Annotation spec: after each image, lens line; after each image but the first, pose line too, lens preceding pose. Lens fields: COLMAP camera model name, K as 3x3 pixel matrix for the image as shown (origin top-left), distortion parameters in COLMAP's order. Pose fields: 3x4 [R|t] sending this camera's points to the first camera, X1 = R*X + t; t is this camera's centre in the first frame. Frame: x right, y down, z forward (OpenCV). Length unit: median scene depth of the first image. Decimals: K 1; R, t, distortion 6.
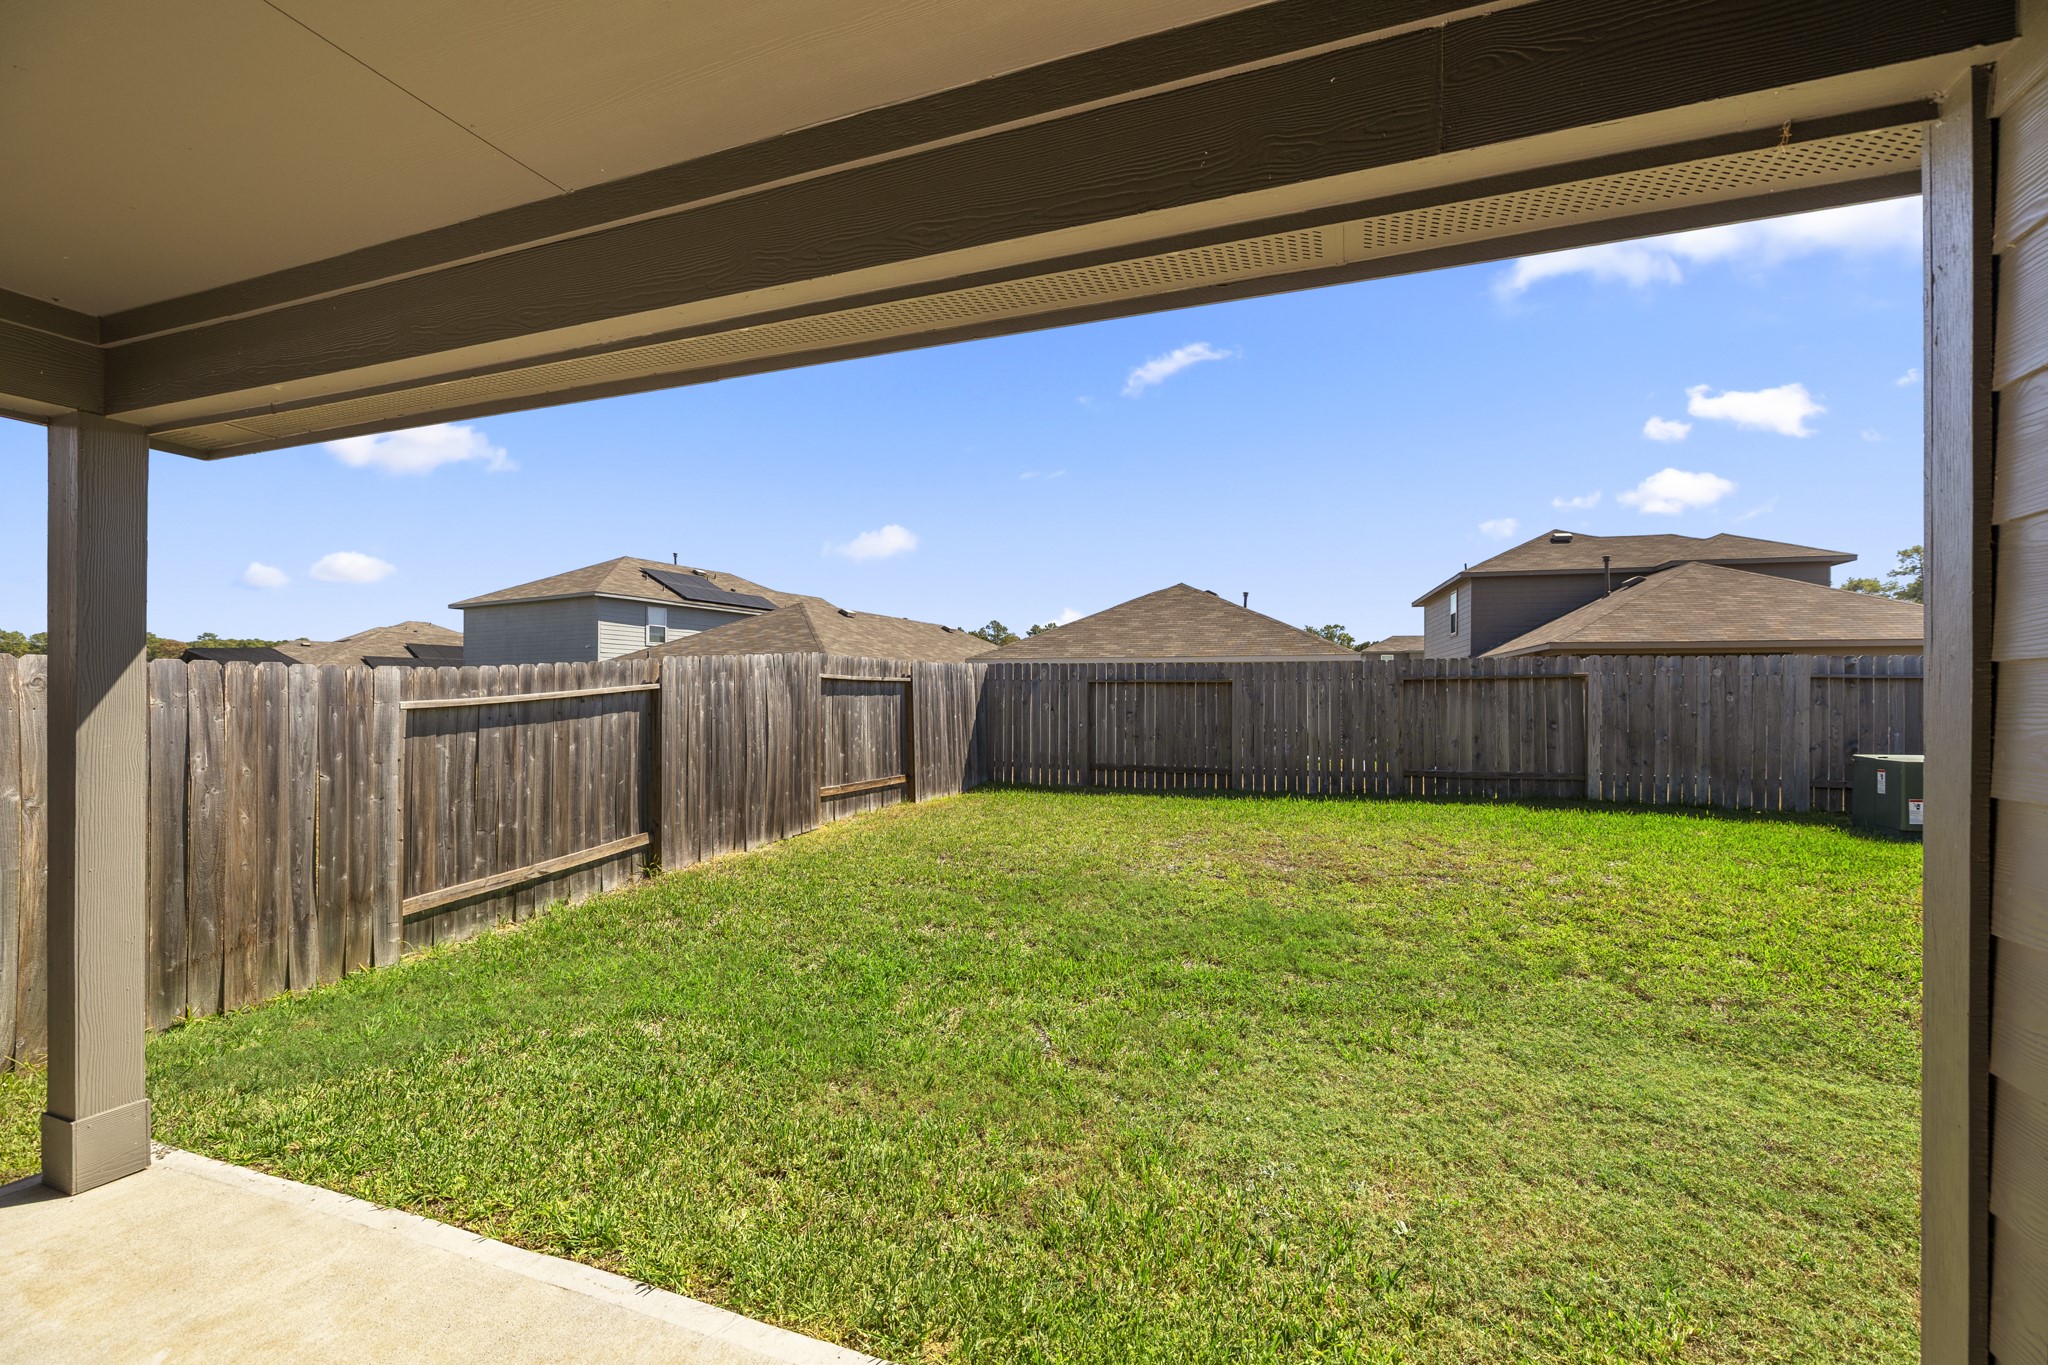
lens RADIAL K [[866.7, 0, 1029.4], [0, 866.7, 695.9], [0, 0, 1]] dist [0.001776, 0.001865]
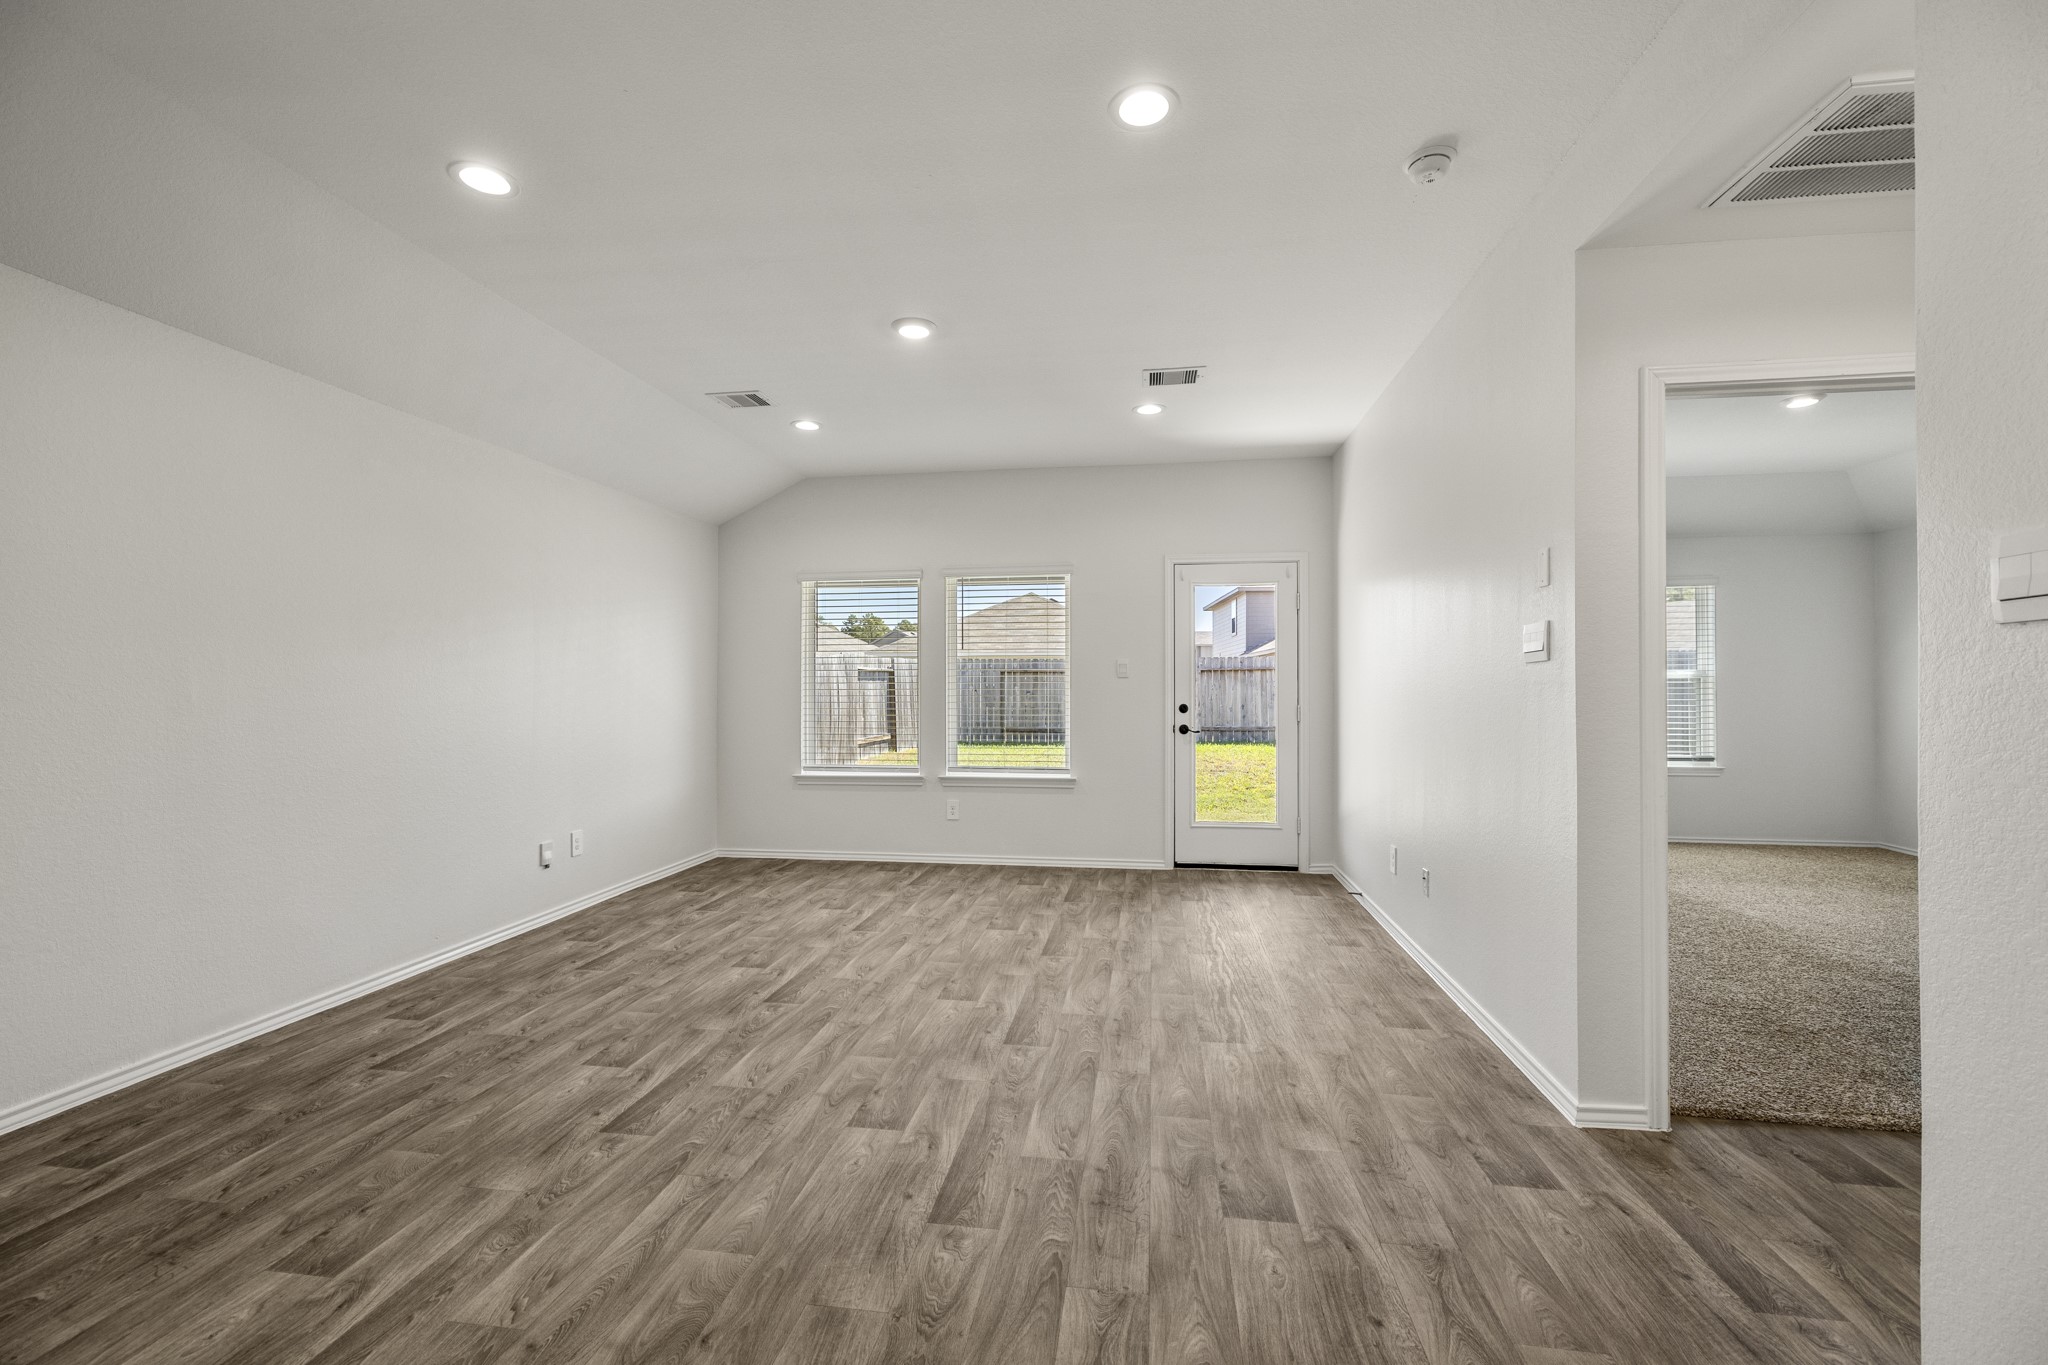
lens RADIAL K [[866.7, 0, 1043.8], [0, 866.7, 682.0], [0, 0, 1]] dist [0.001776, 0.001865]
pose [[0.972367, -0.002924, 0.233439, -0.226026], [0.003979, 0.999984, -0.004050, 0.008925], [-0.233423, 0.004867, 0.972363, -0.491666]]
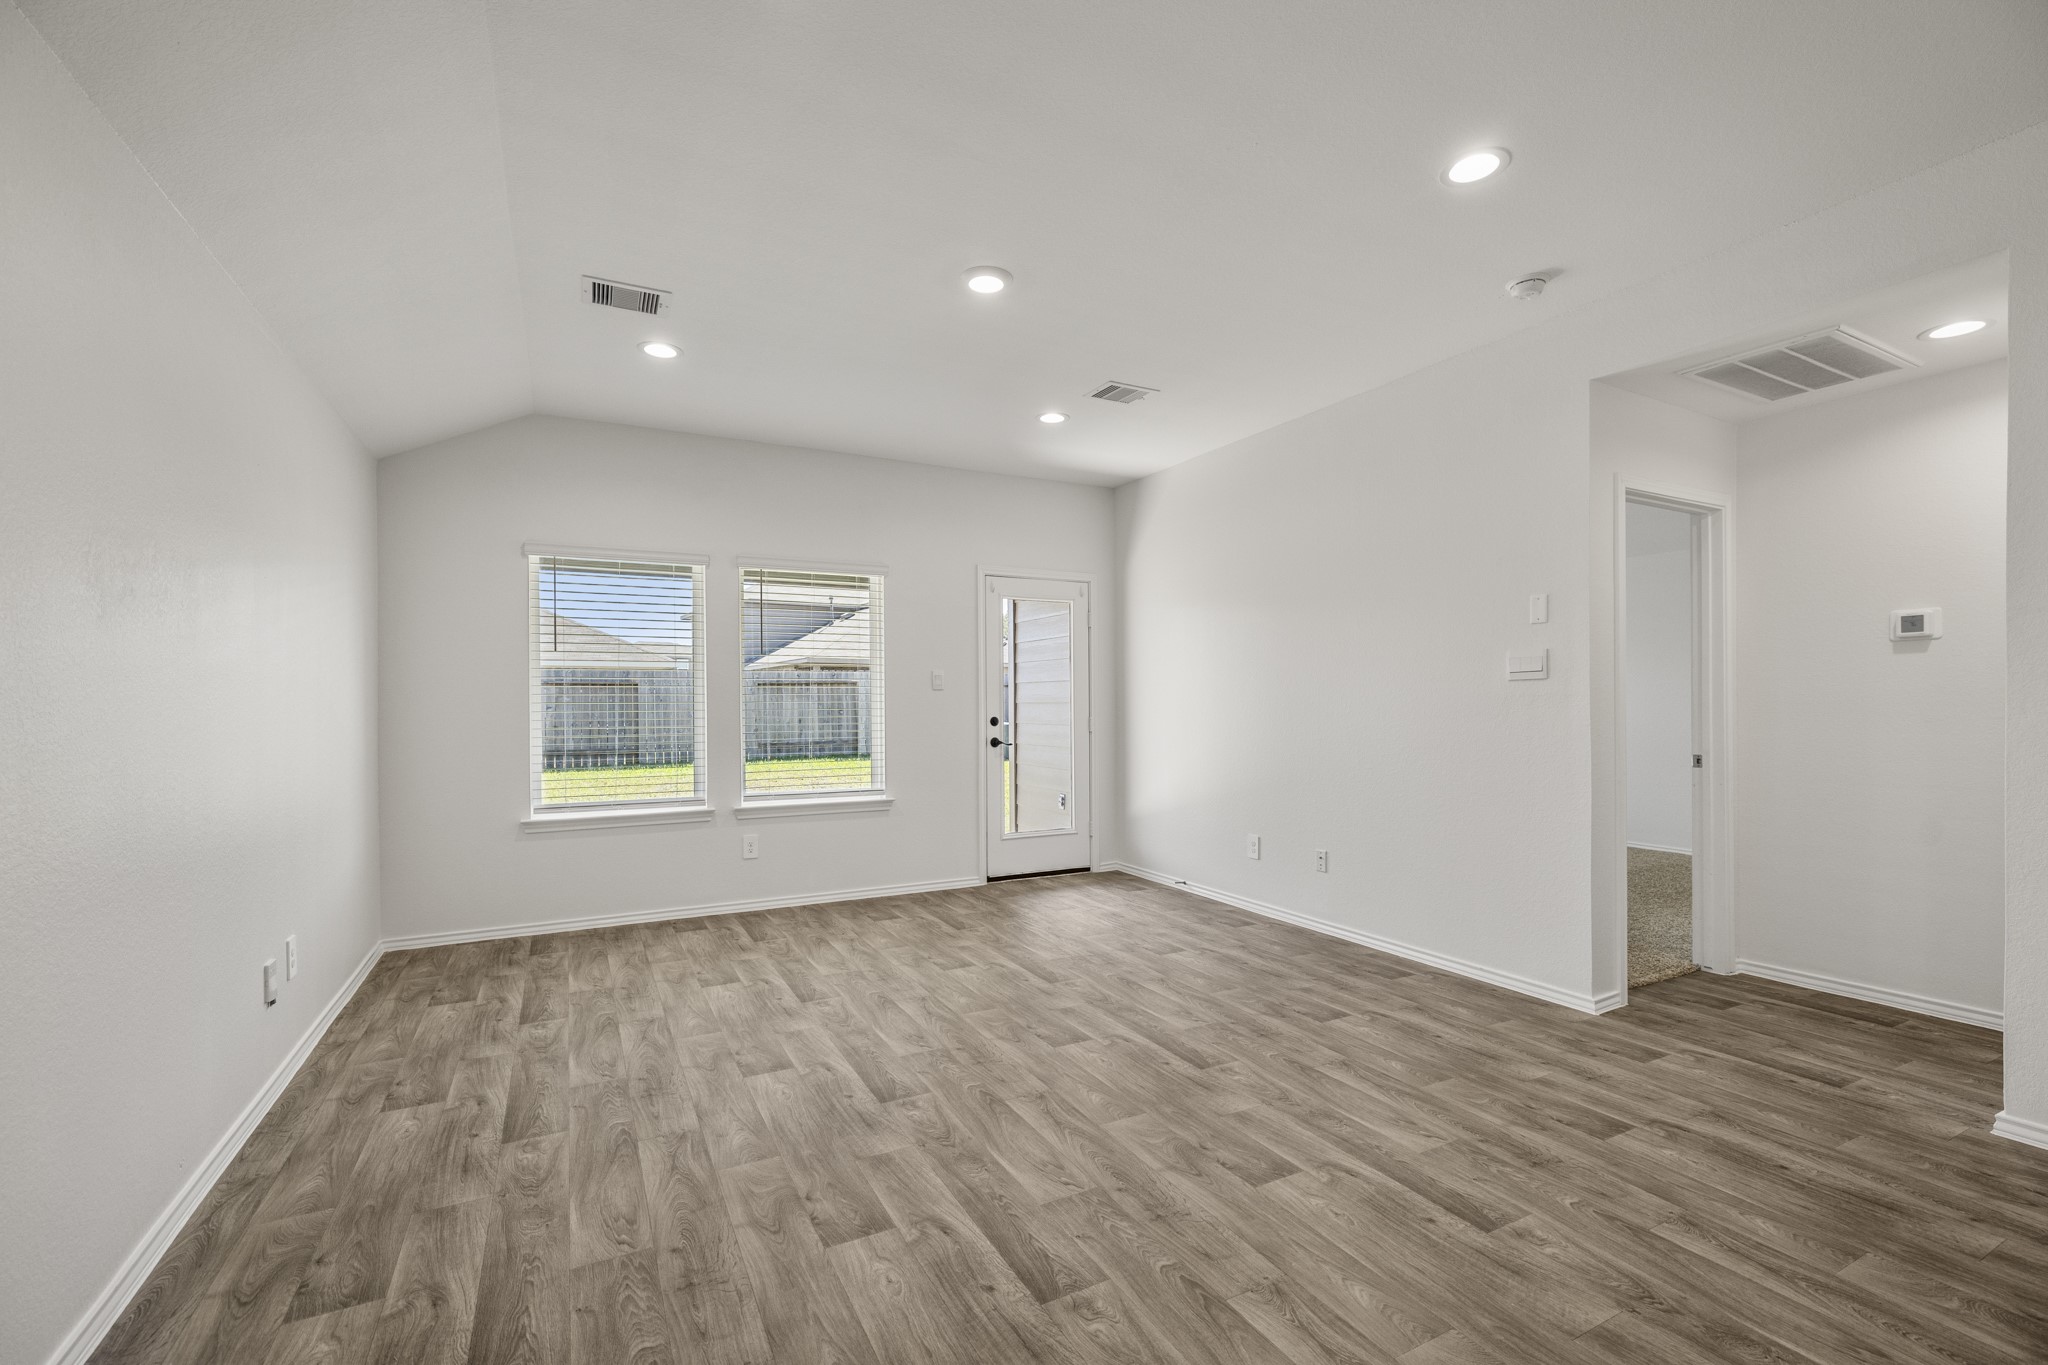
lens RADIAL K [[866.7, 0, 1039.8], [0, 866.7, 693.6], [0, 0, 1]] dist [0.001776, 0.001865]
pose [[0.650850, 0.002059, 0.759203, -0.399821], [0.003314, 0.999979, -0.005552, 0.009760], [-0.759199, 0.006129, 0.650830, -0.360690]]
